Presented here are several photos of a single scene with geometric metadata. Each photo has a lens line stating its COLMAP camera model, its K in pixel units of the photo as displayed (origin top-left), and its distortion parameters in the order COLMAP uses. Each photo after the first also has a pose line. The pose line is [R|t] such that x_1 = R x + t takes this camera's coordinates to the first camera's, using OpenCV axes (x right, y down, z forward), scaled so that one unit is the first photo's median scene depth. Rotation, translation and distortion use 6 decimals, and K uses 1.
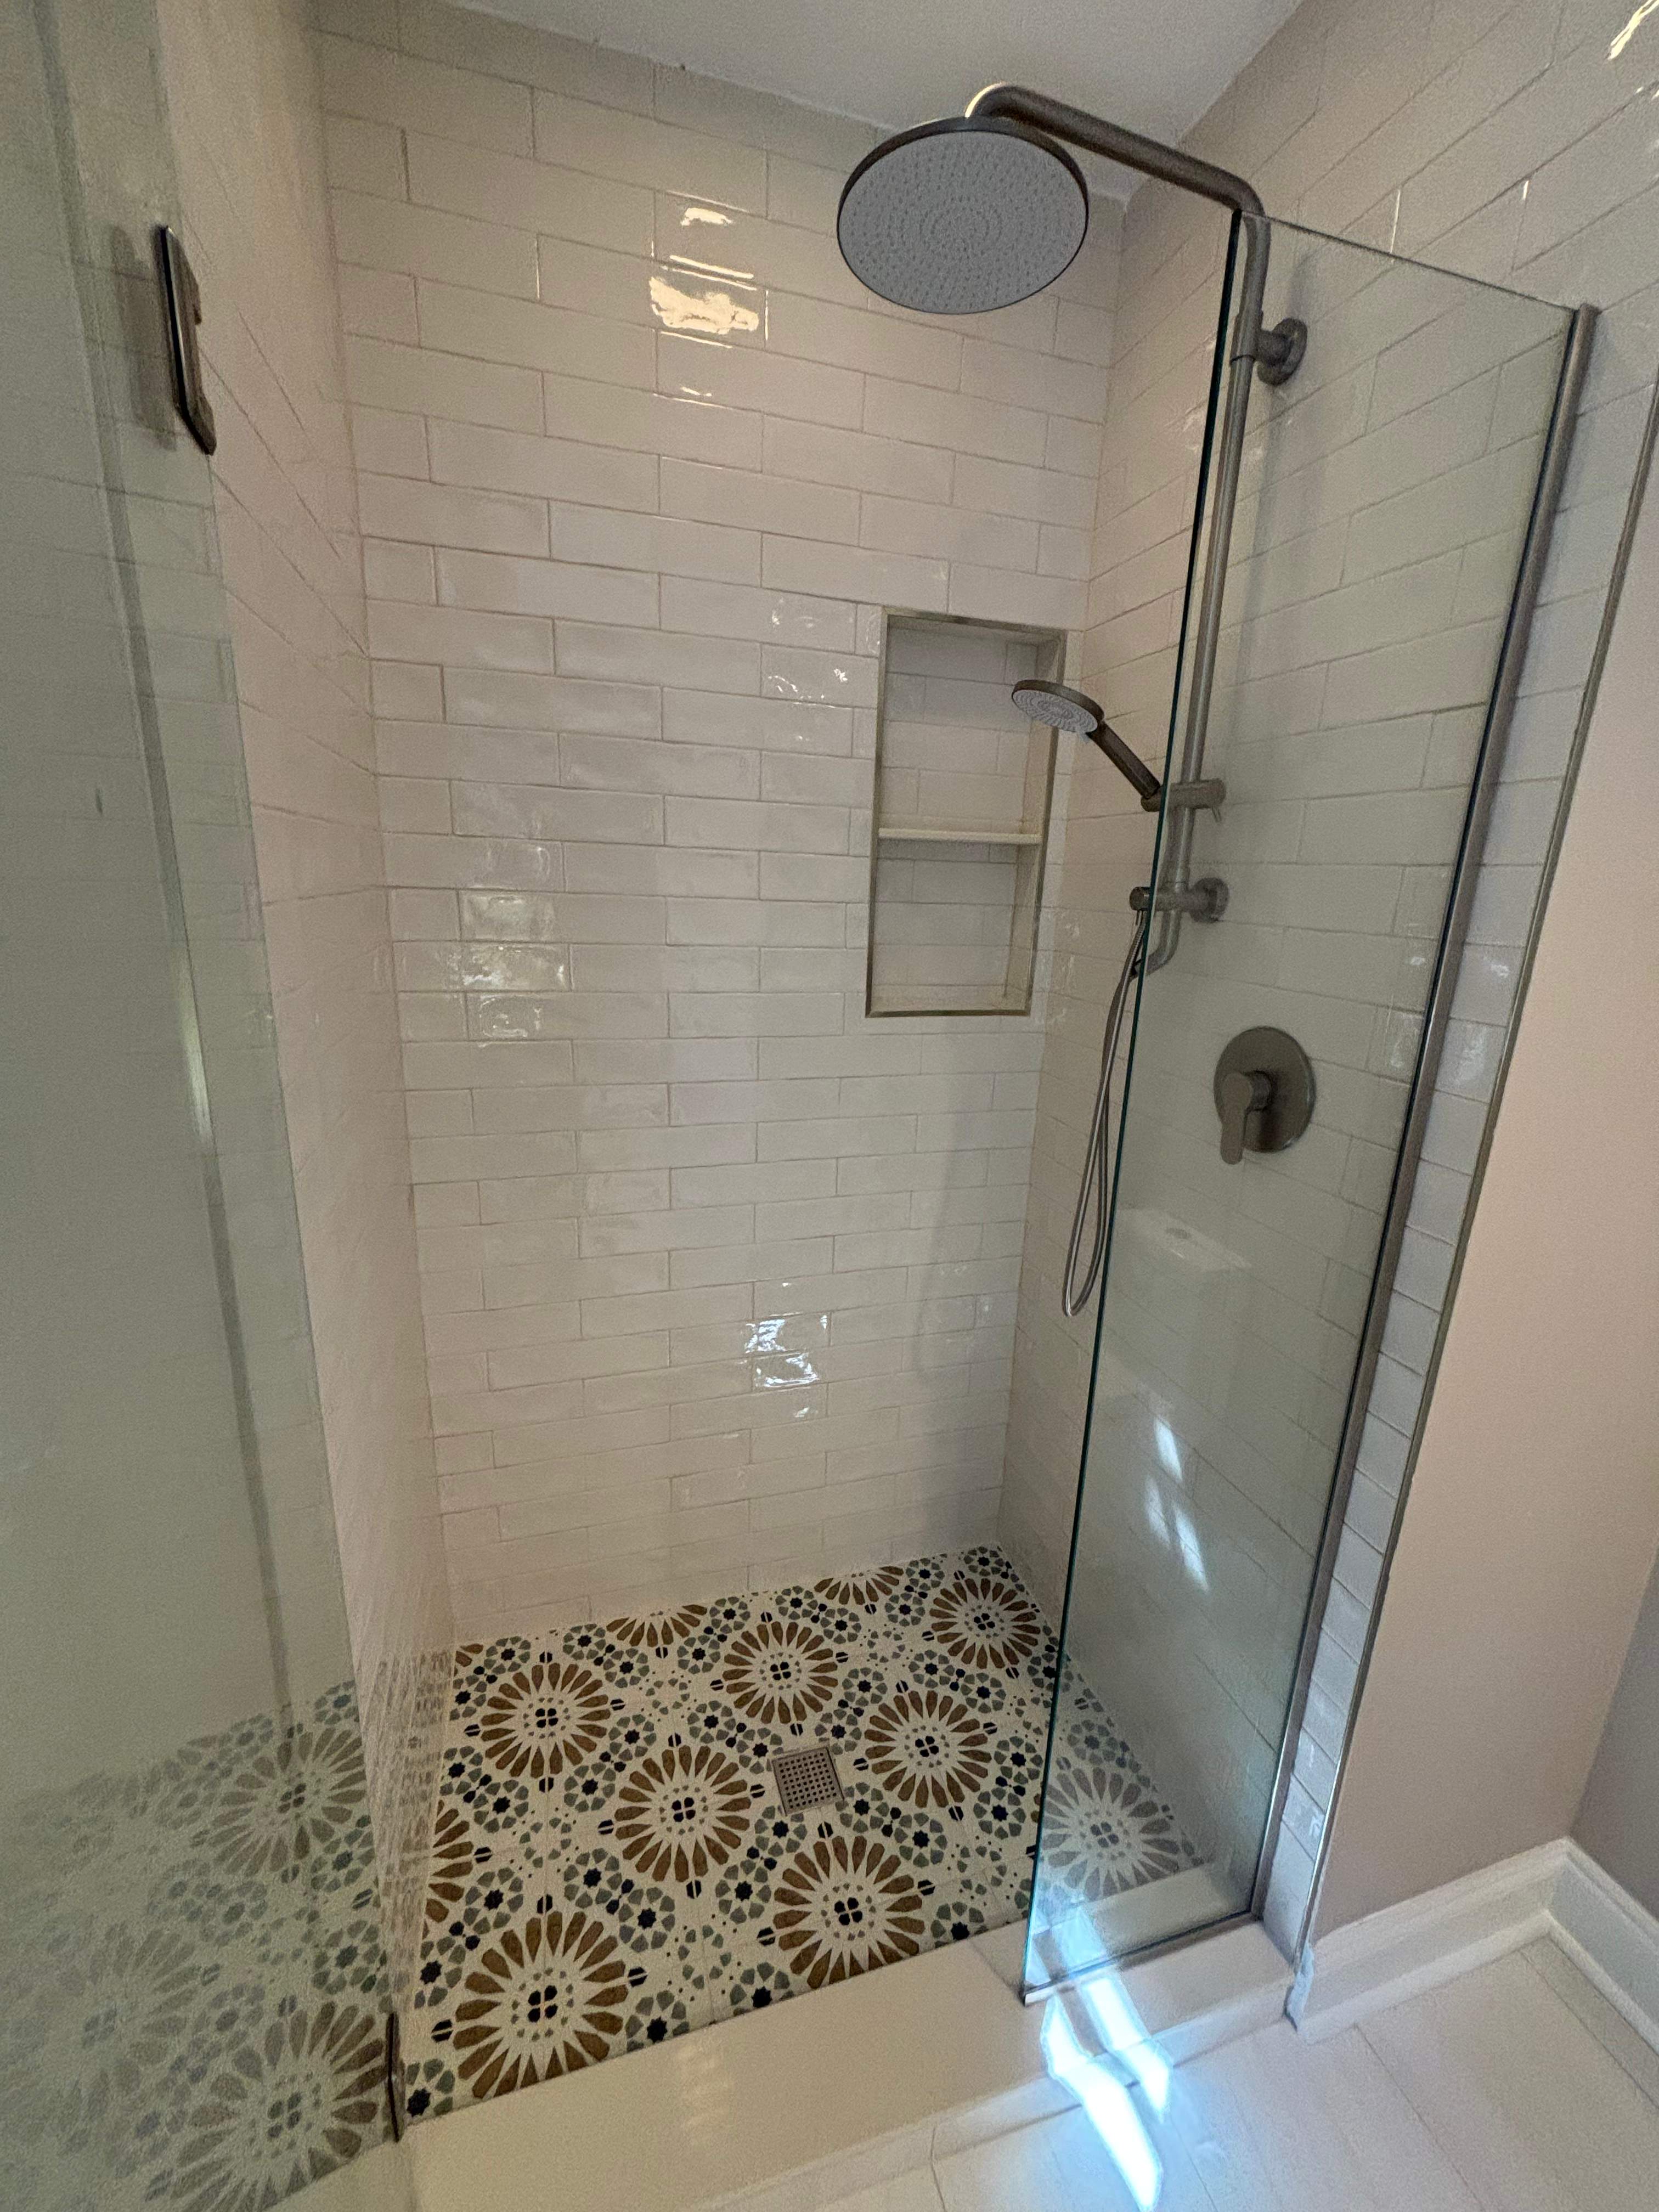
lens RADIAL K [[892.3, 0, 829.5], [0, 892.3, 1106.0], [0, 0, 1]] dist [-0.000170, -0.000064]
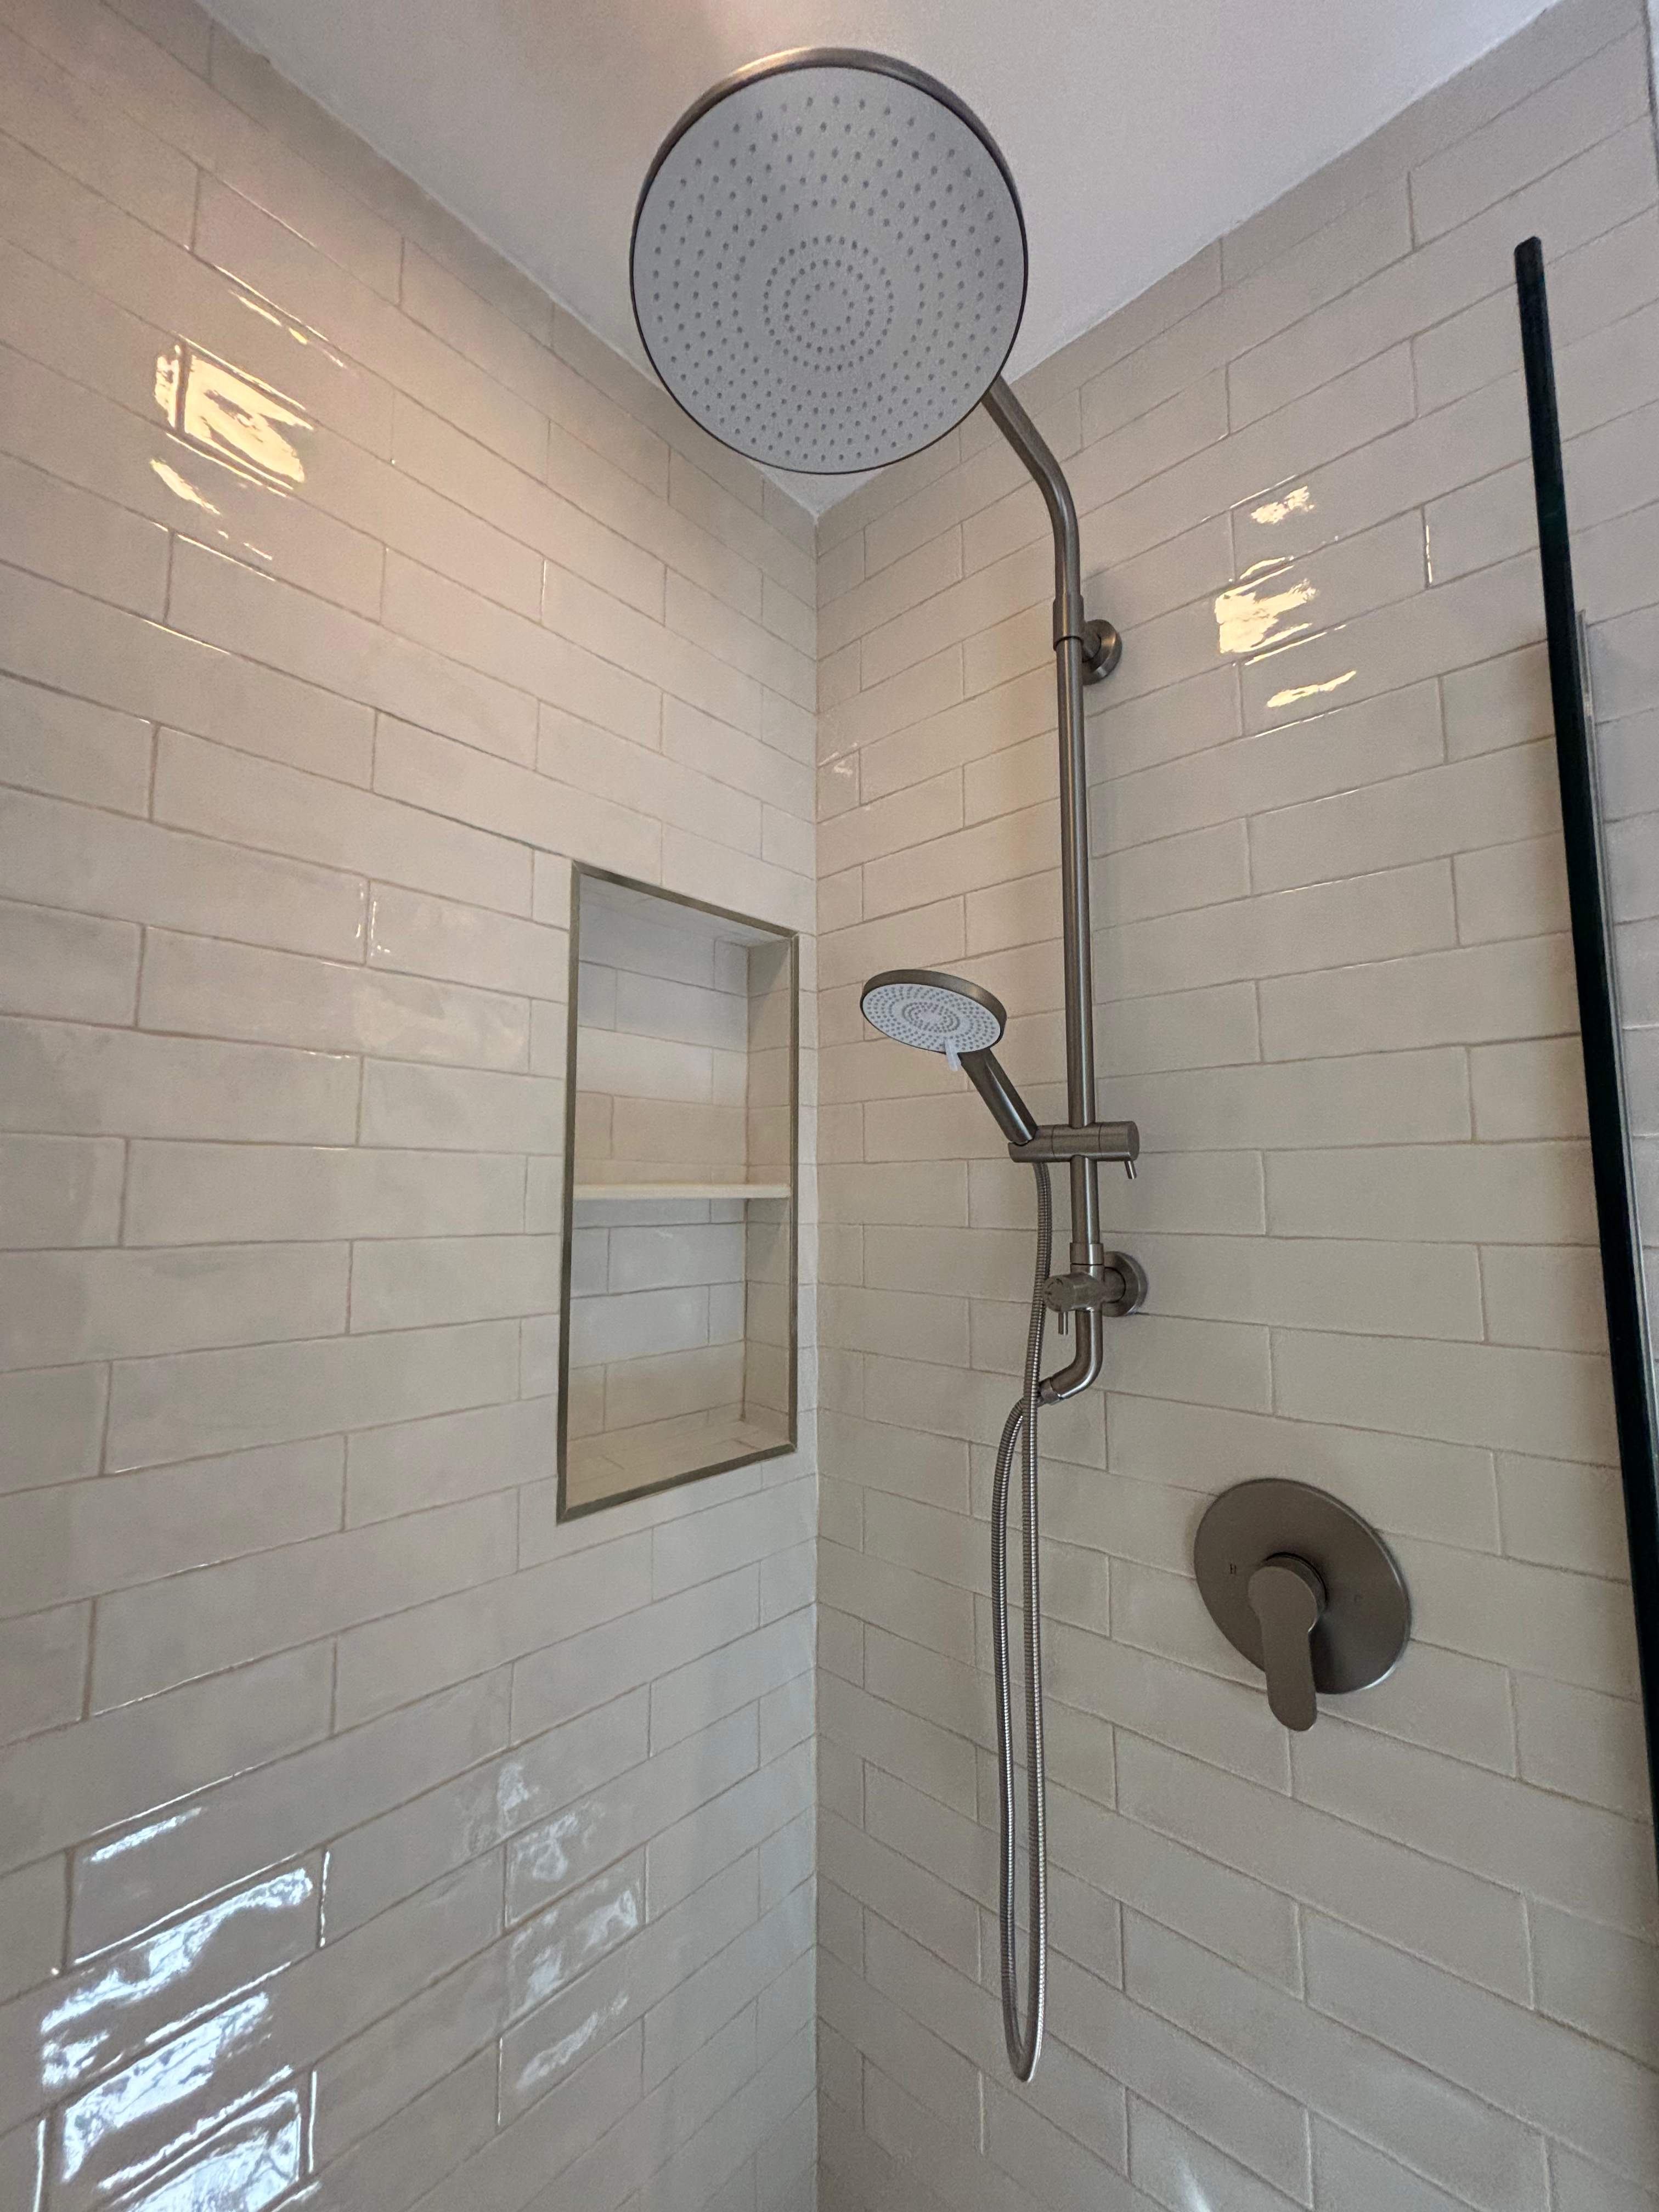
lens RADIAL K [[899.5, 0, 829.5], [0, 899.5, 1106.0], [0, 0, 1]] dist [0.028517, -0.000056]
pose [[0.857356, 0.019274, 0.514362, -0.121517], [0.158222, 0.941047, -0.298992, -0.168001], [-0.489802, 0.337726, 0.803763, 0.447767]]
